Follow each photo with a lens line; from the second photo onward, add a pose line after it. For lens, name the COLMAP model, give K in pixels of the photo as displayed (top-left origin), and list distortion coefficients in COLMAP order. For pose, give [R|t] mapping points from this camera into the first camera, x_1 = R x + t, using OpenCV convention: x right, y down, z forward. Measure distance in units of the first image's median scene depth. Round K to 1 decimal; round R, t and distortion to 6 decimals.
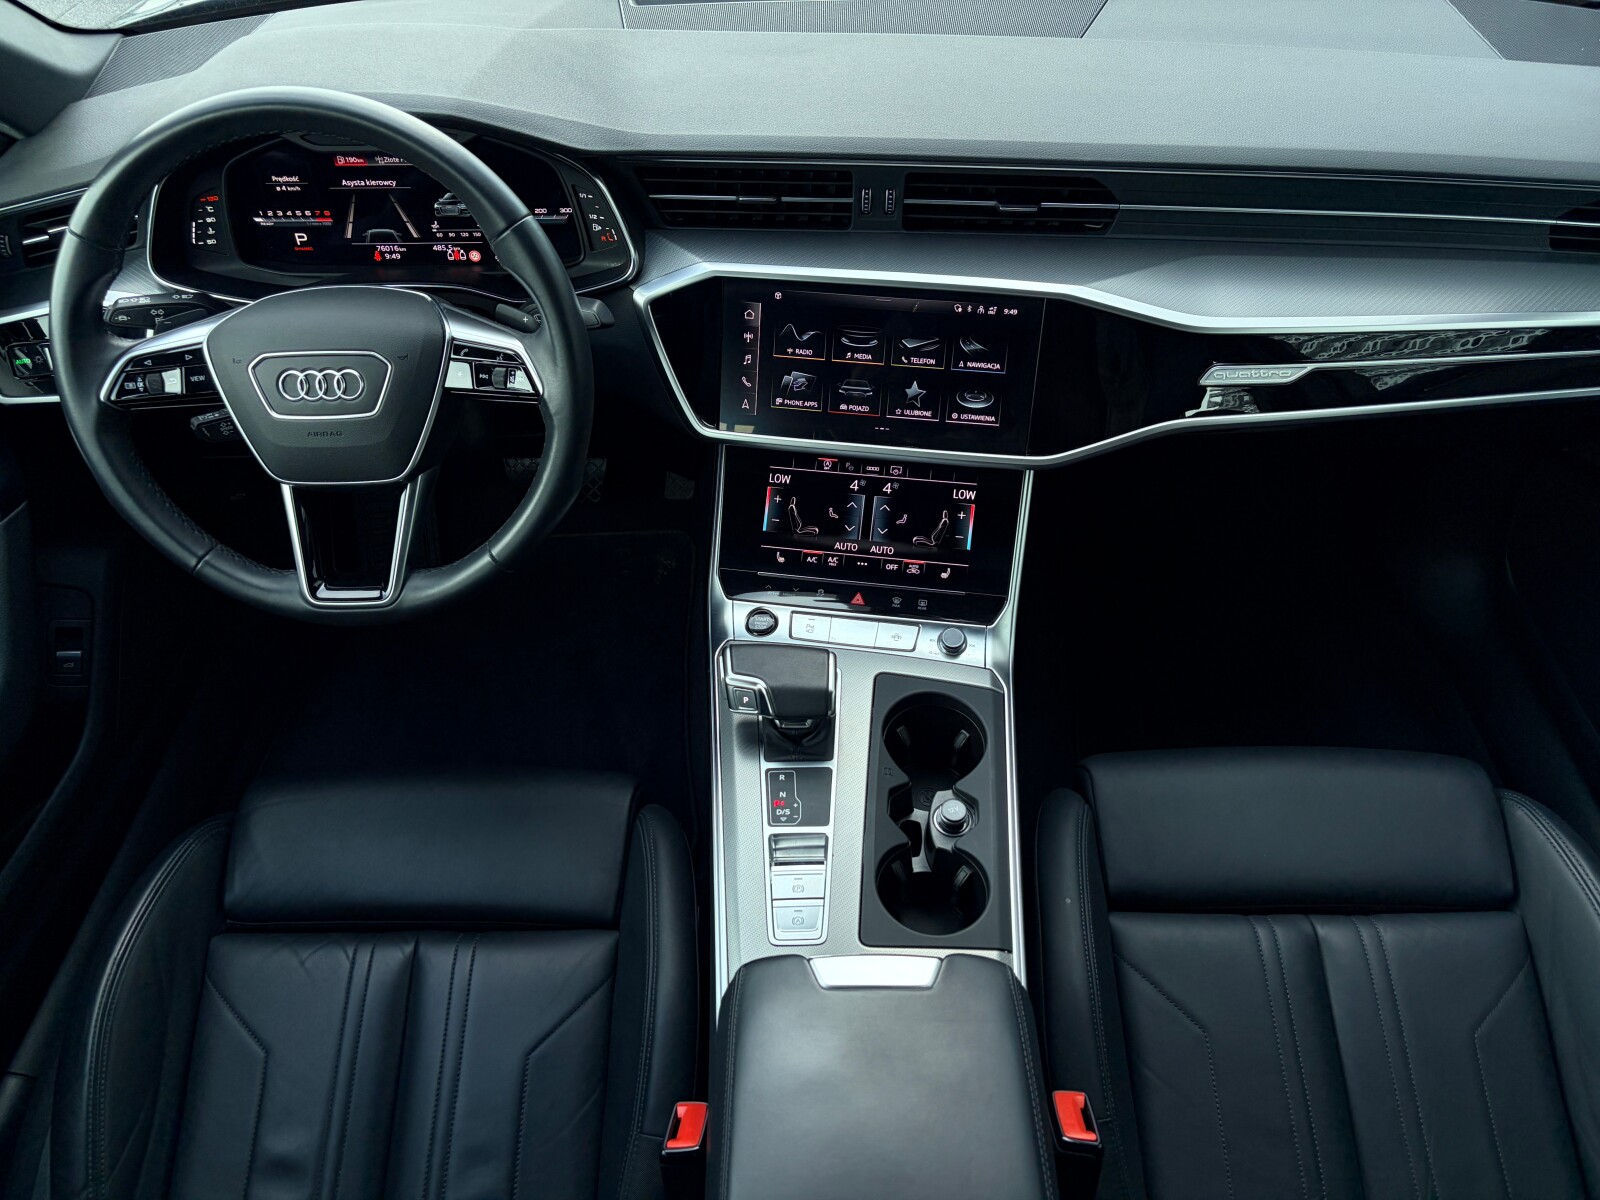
lens RADIAL K [[1189.4, 0, 789.9], [0, 1189.4, 610.3], [0, 0, 1]] dist [0.087135, -0.118620]
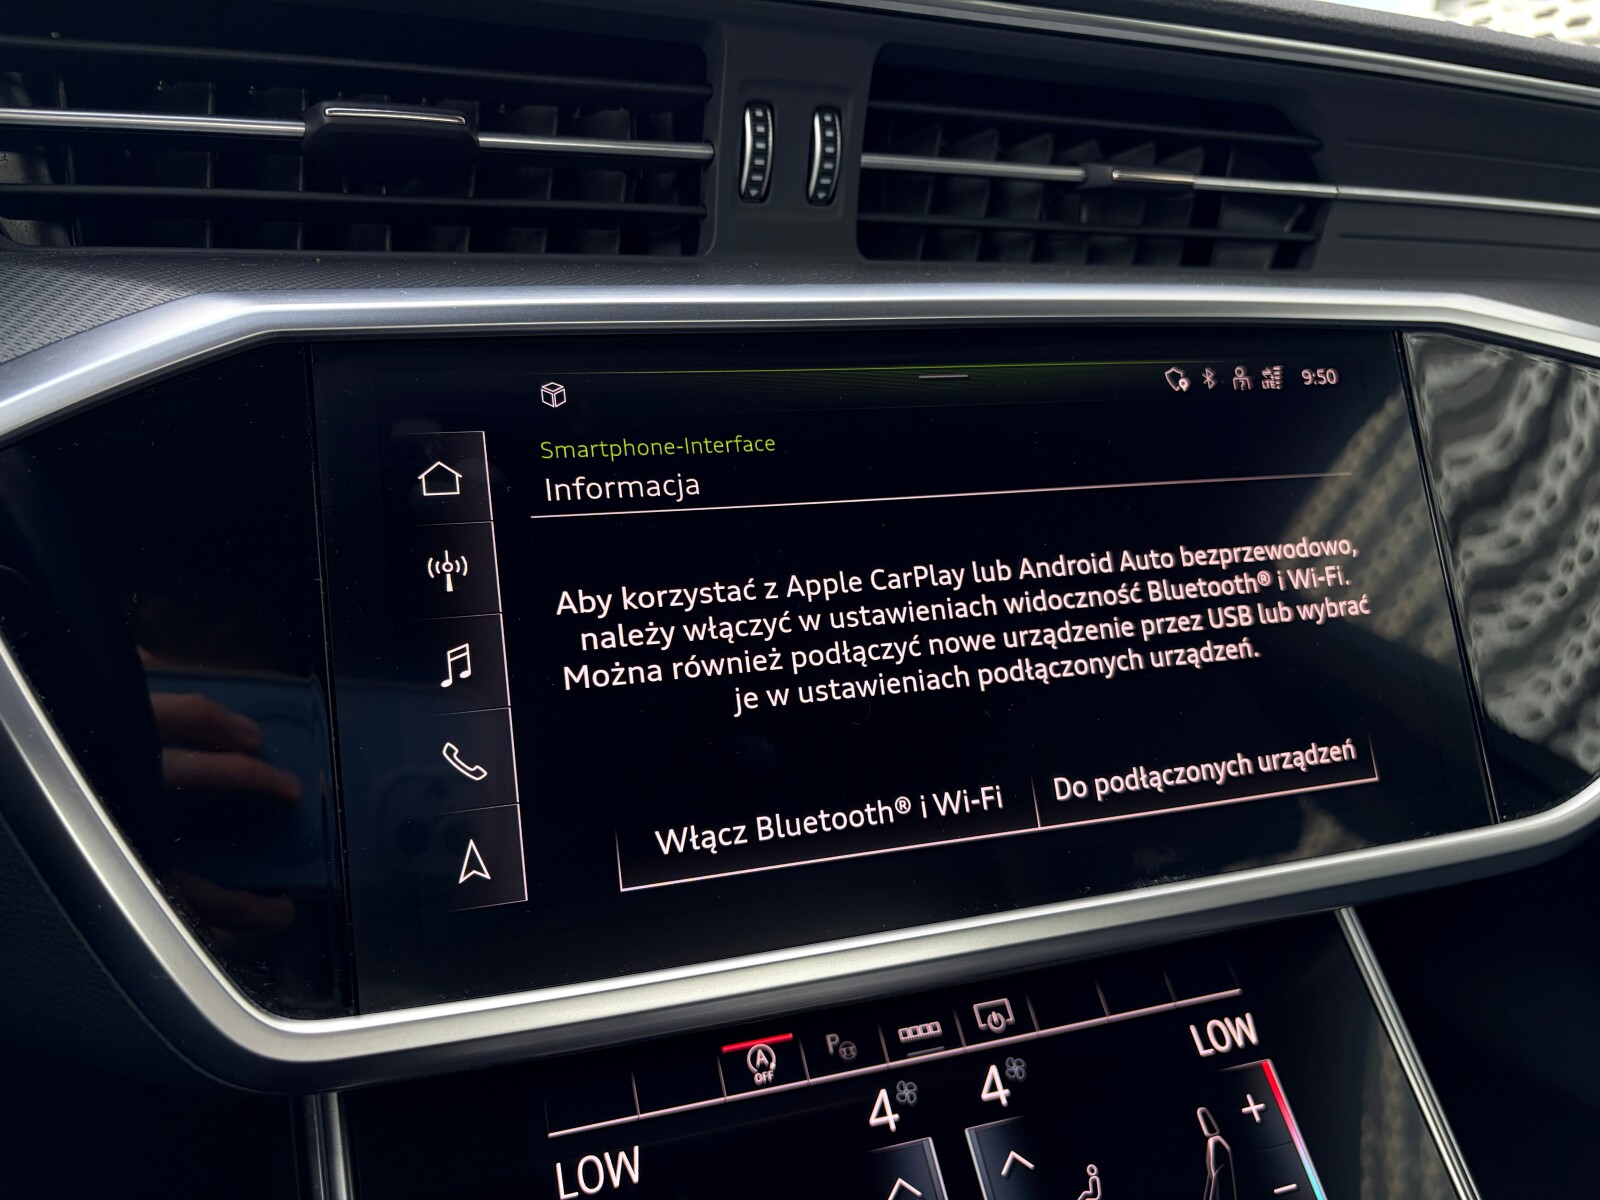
lens RADIAL K [[1239.2, 0, 796.4], [0, 1239.2, 601.7], [0, 0, 1]] dist [-0.006828, -0.003572]
pose [[0.879178, -0.098802, 0.466137, -0.086877], [0.307333, 0.865164, -0.396280, -0.106723], [-0.364132, 0.491660, 0.790999, 0.780144]]
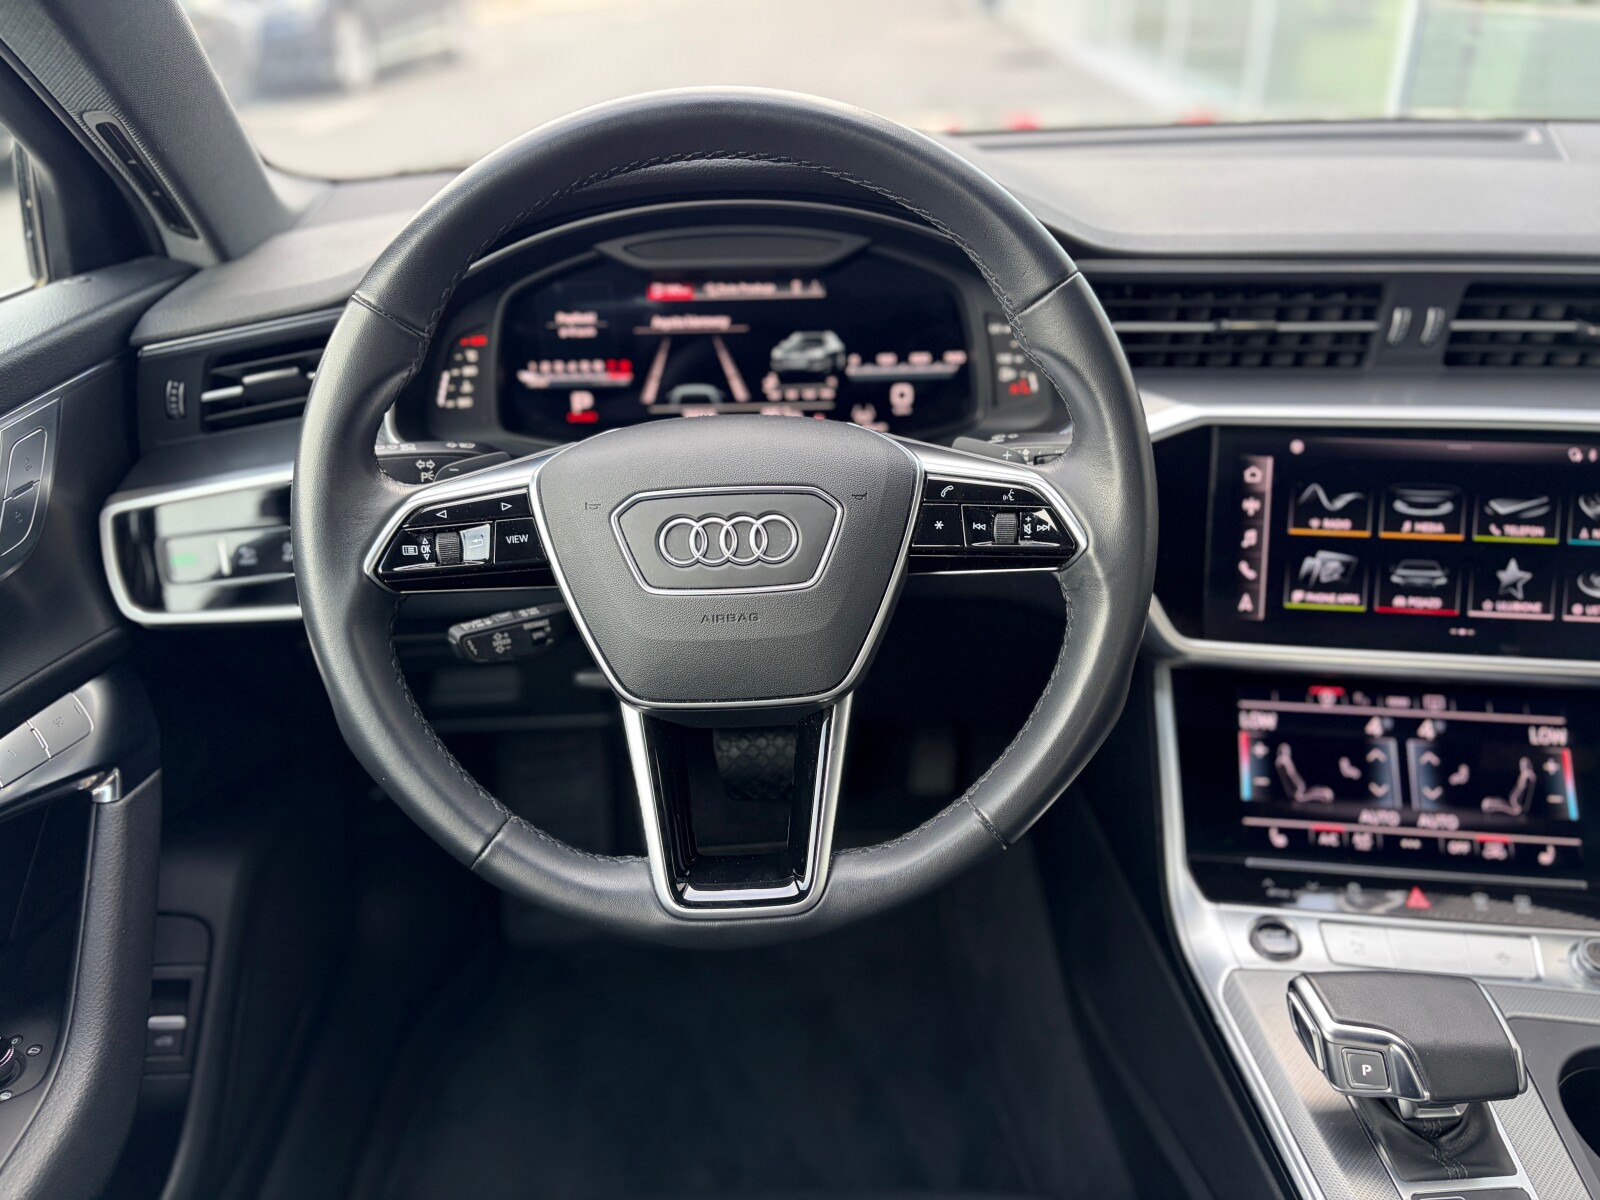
lens RADIAL K [[1218.8, 0, 809.1], [0, 1218.8, 603.7], [0, 0, 1]] dist [0.016811, -0.000003]
pose [[0.998981, -0.014504, 0.042734, -0.316390], [0.026077, 0.958369, -0.284339, 0.018481], [-0.036831, 0.285163, 0.957771, 0.347054]]
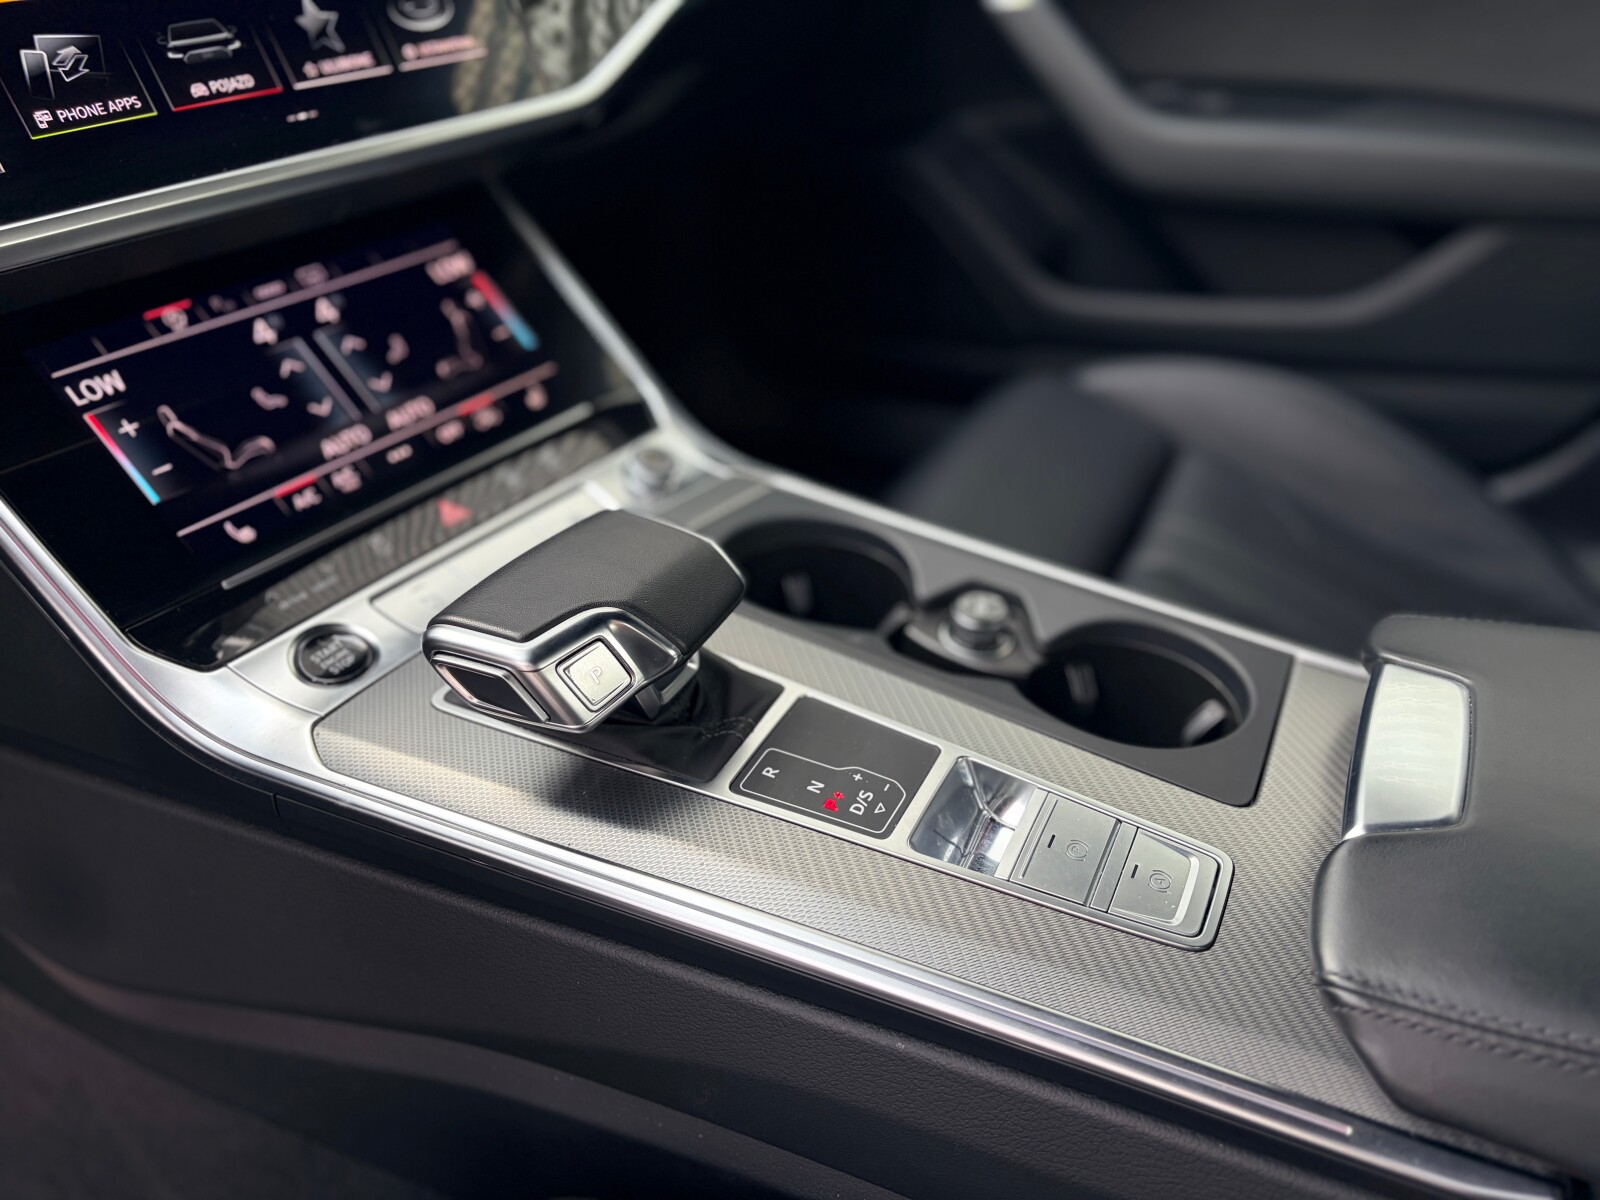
lens RADIAL K [[1211.7, 0, 801.5], [0, 1211.7, 597.3], [0, 0, 1]] dist [0.047285, -0.073103]
pose [[0.426313, -0.471344, 0.772070, -0.278493], [0.637062, 0.762386, 0.113666, 0.051441], [-0.642191, 0.443399, 0.625290, 0.669574]]
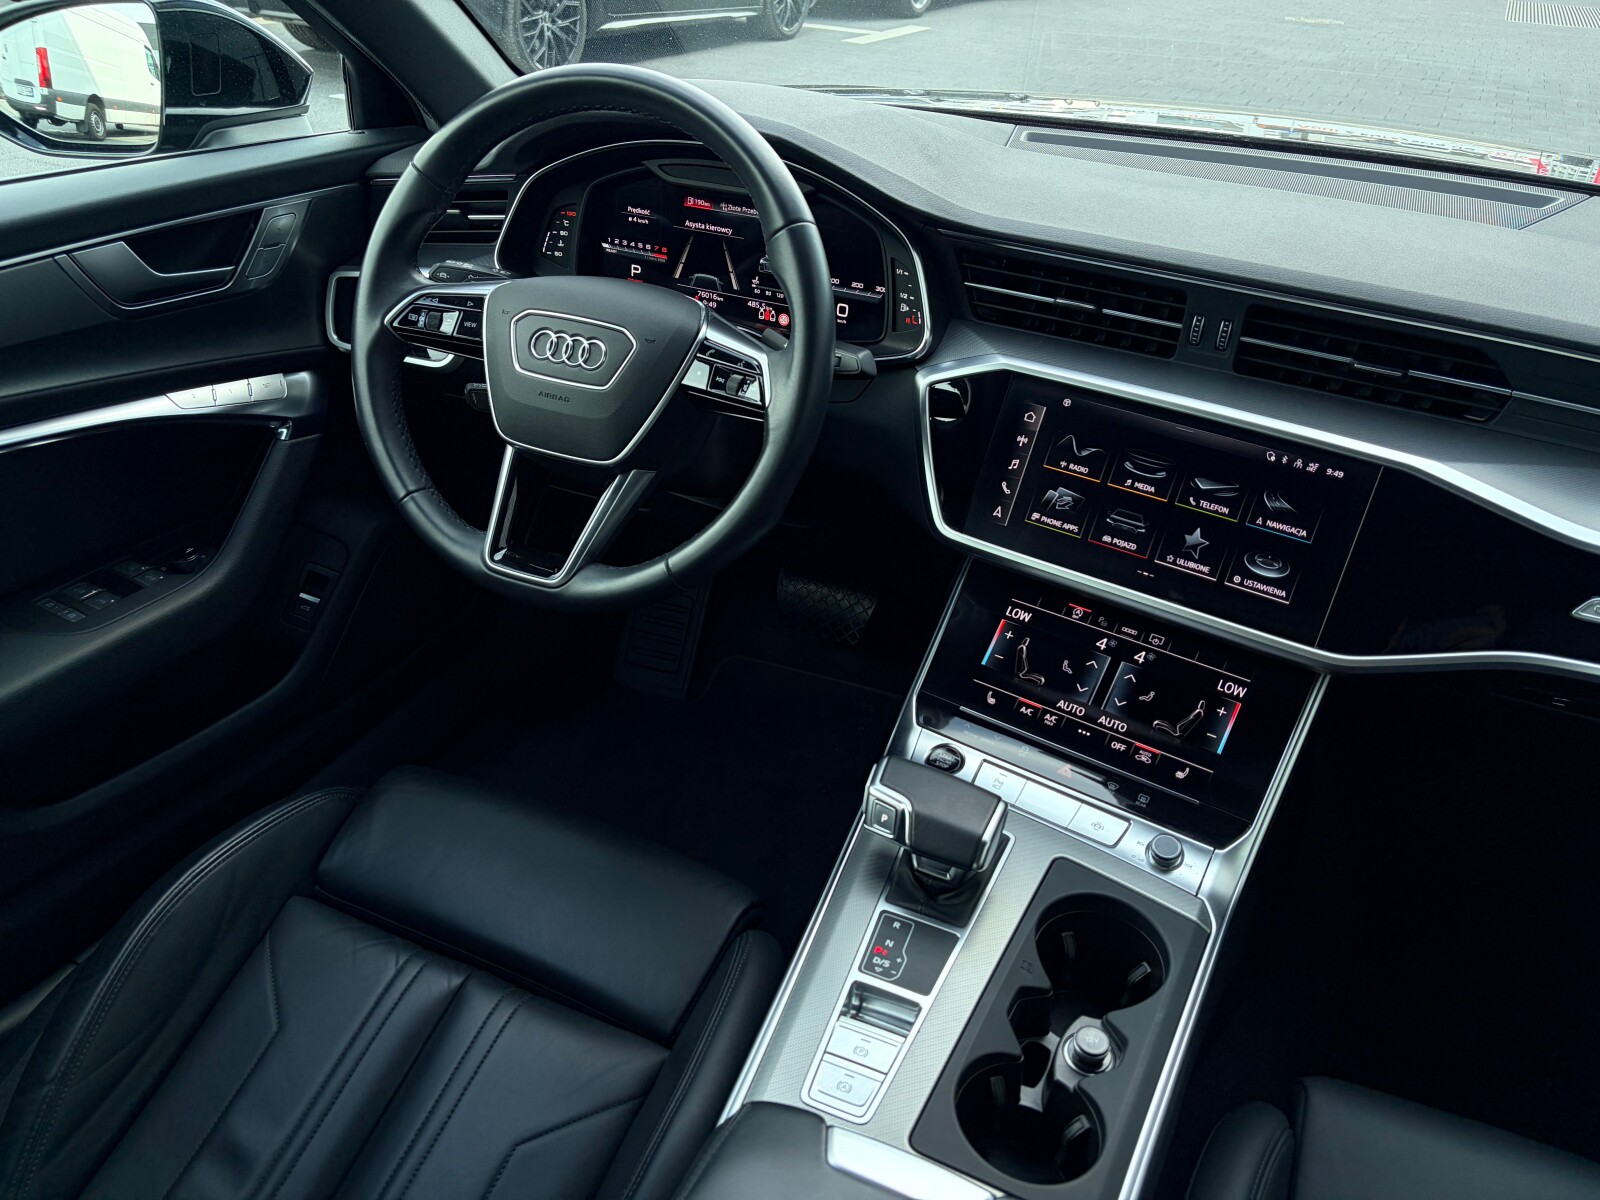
lens RADIAL K [[1209.8, 0, 784.2], [0, 1209.8, 600.4], [0, 0, 1]] dist [0.059327, -0.086790]
pose [[0.912377, 0.266373, -0.310828, 0.115719], [-0.332114, 0.925583, -0.181652, 0.105583], [0.239309, 0.268965, 0.932946, 0.139782]]
